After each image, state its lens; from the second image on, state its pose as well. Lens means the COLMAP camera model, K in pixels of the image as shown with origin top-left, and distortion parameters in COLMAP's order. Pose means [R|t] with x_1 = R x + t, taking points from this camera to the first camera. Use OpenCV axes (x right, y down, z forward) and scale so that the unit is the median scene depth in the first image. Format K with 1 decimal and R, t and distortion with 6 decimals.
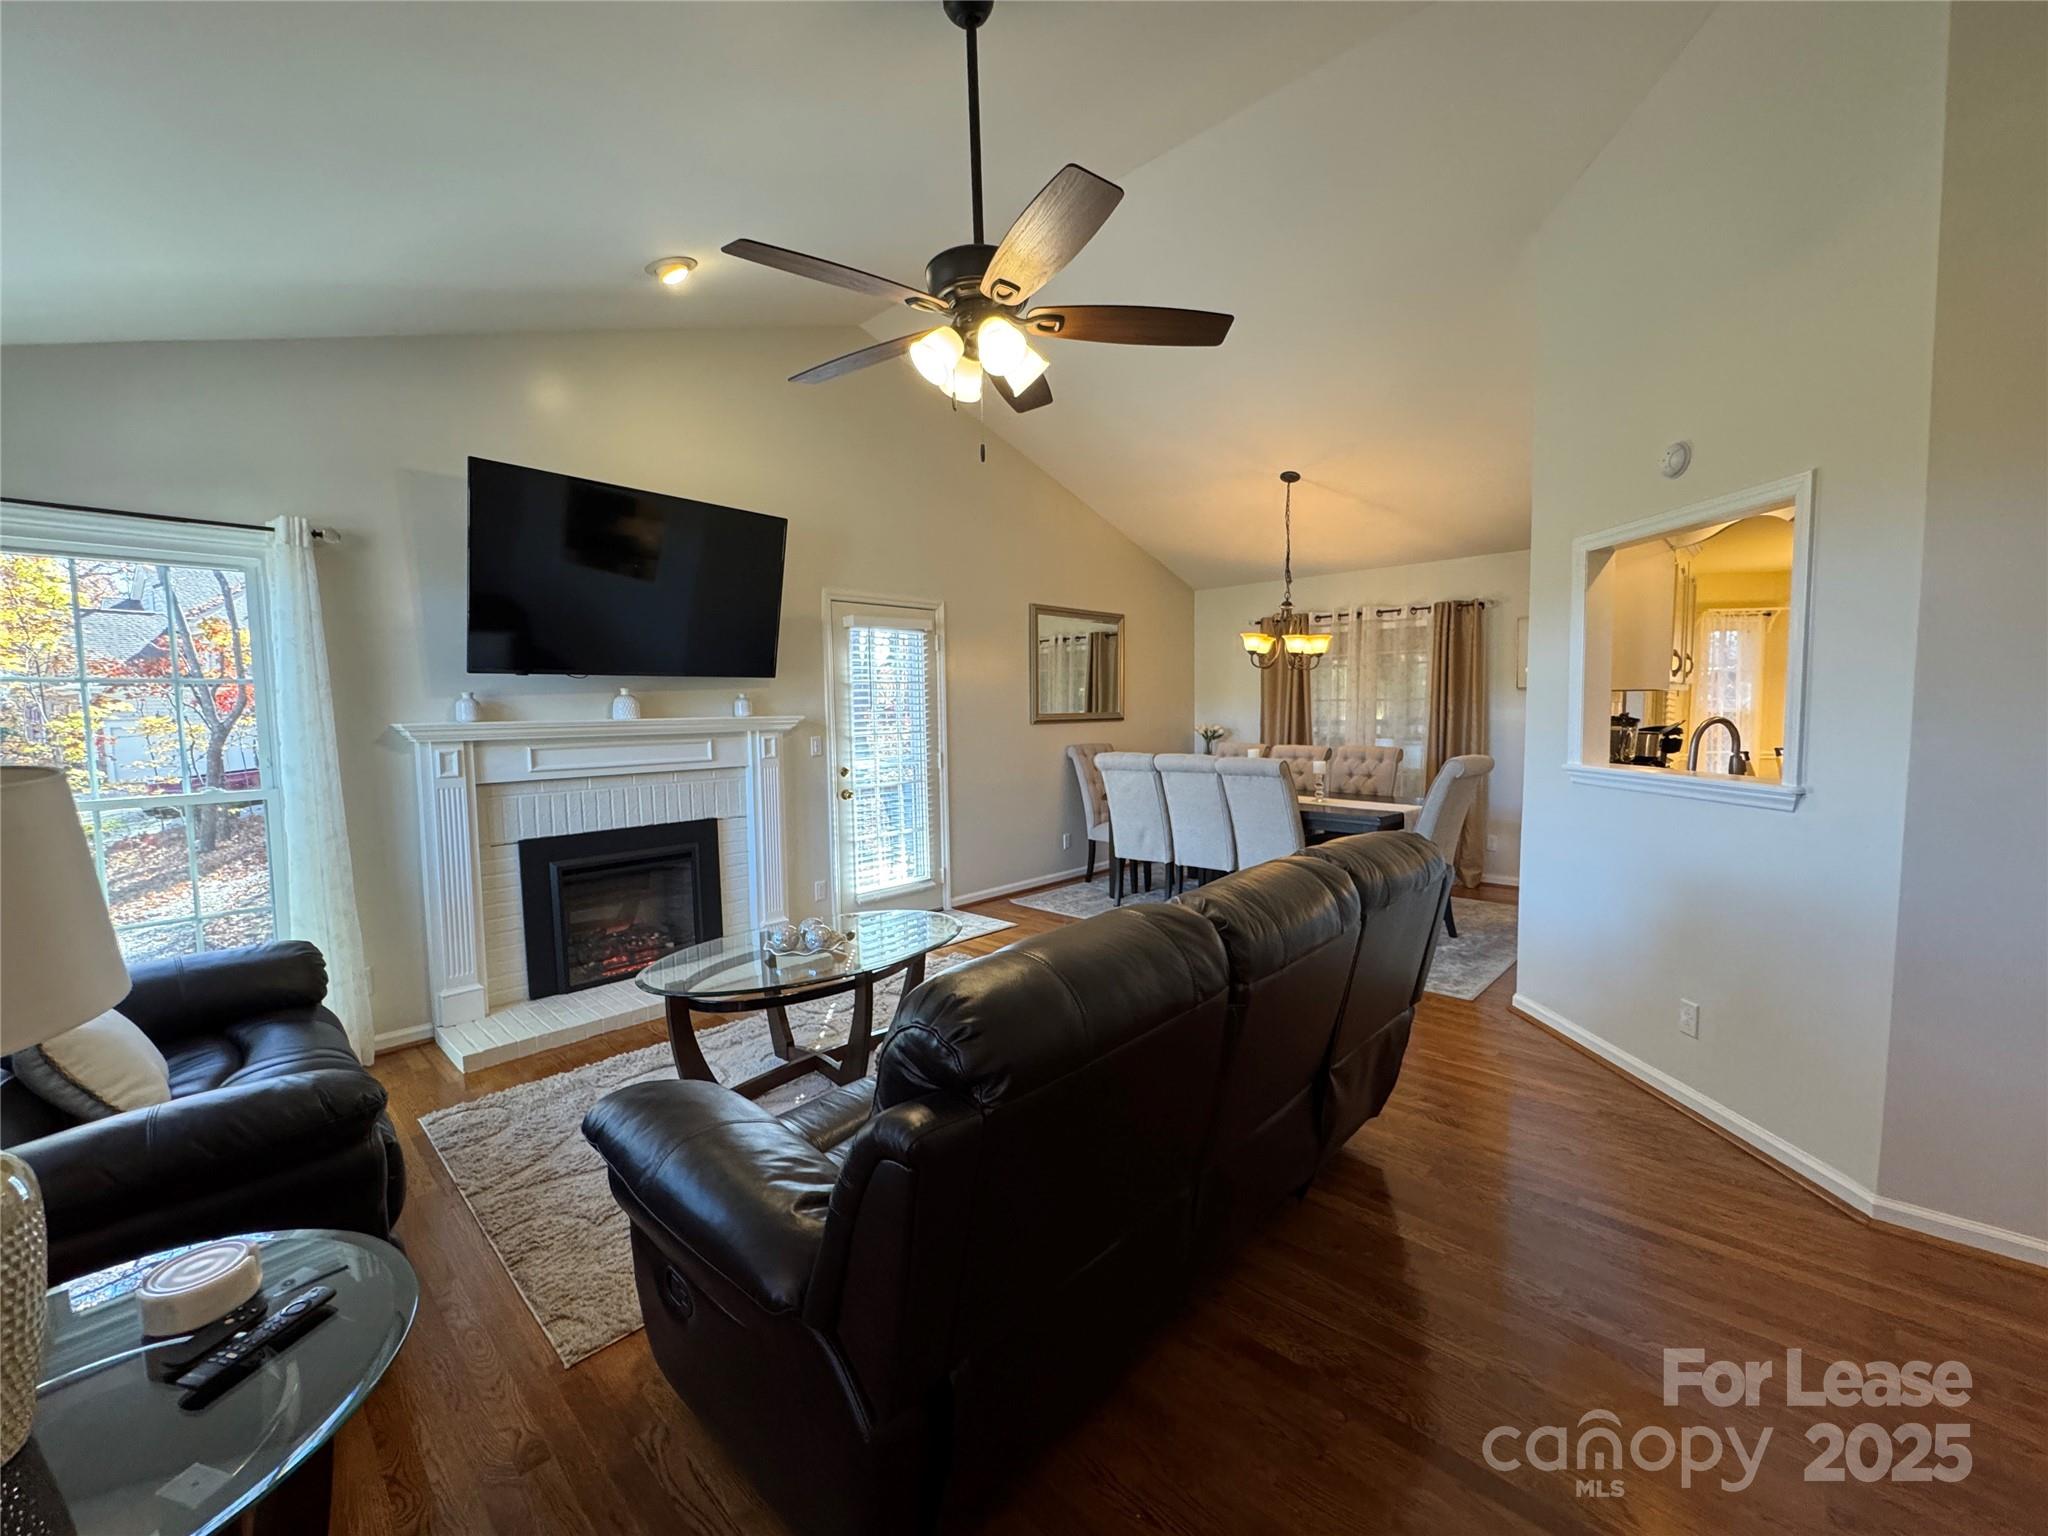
lens RADIAL K [[816.9, 0, 1020.4], [0, 816.9, 769.2], [0, 0, 1]] dist [-0.007732, -0.000041]
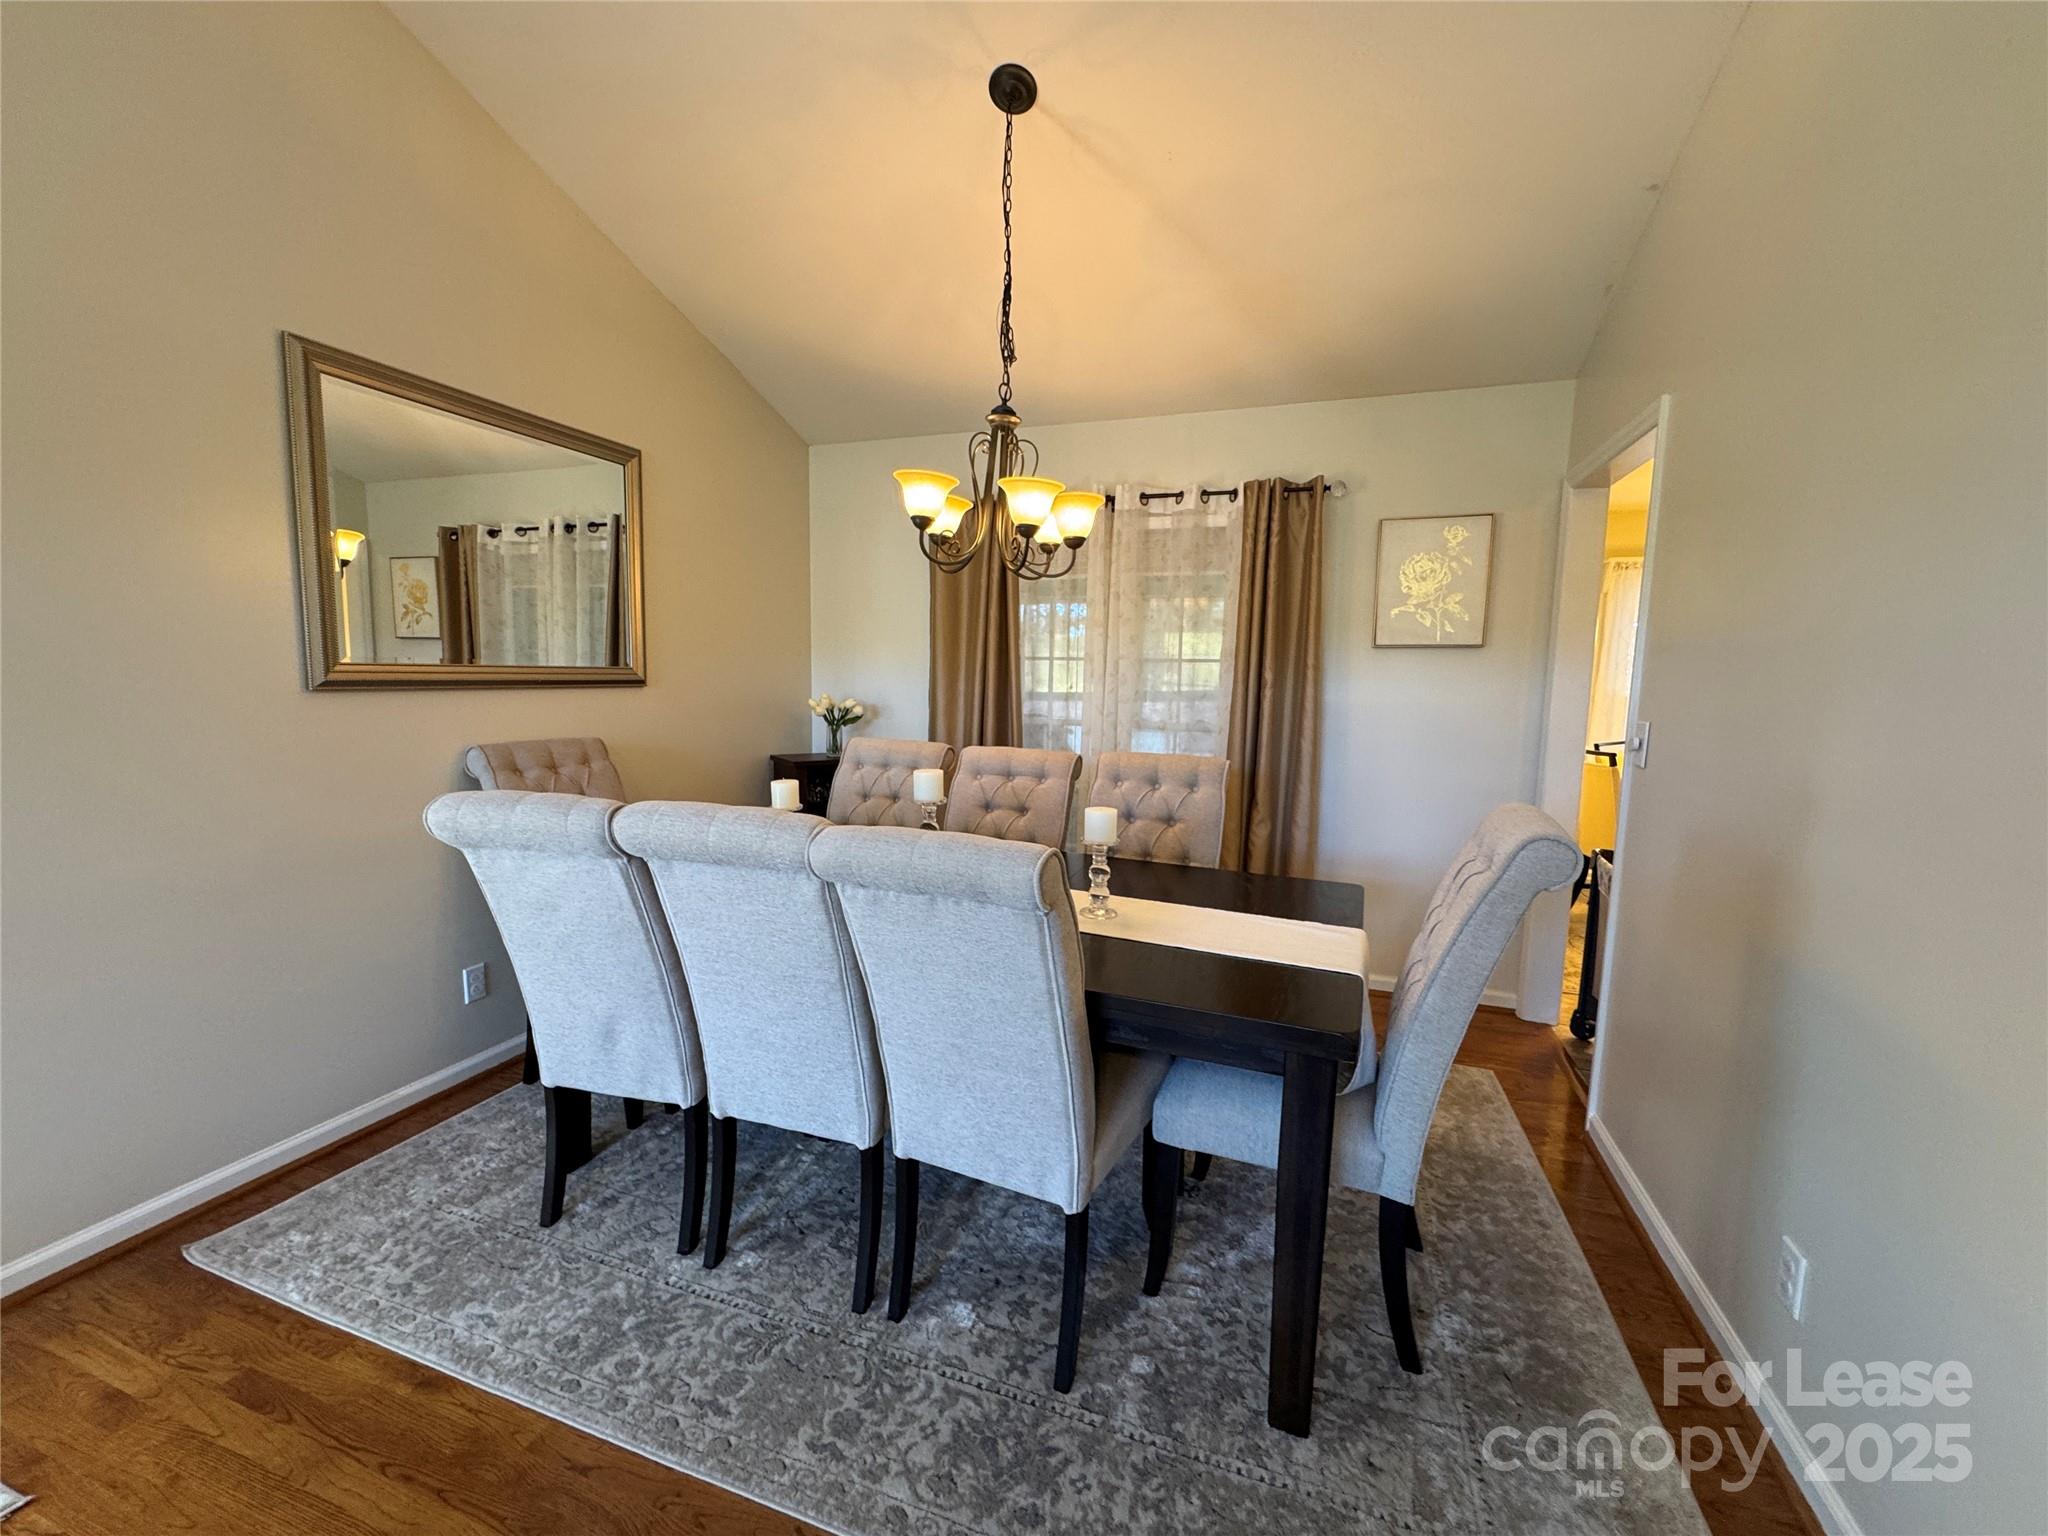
lens RADIAL K [[816.9, 0, 1021.7], [0, 816.9, 764.9], [0, 0, 1]] dist [-0.007732, -0.000041]
pose [[0.913529, -0.015277, 0.406488, 0.150784], [-0.000430, 0.999258, 0.038522, -0.037472], [-0.406774, -0.035366, 0.912844, 0.560528]]
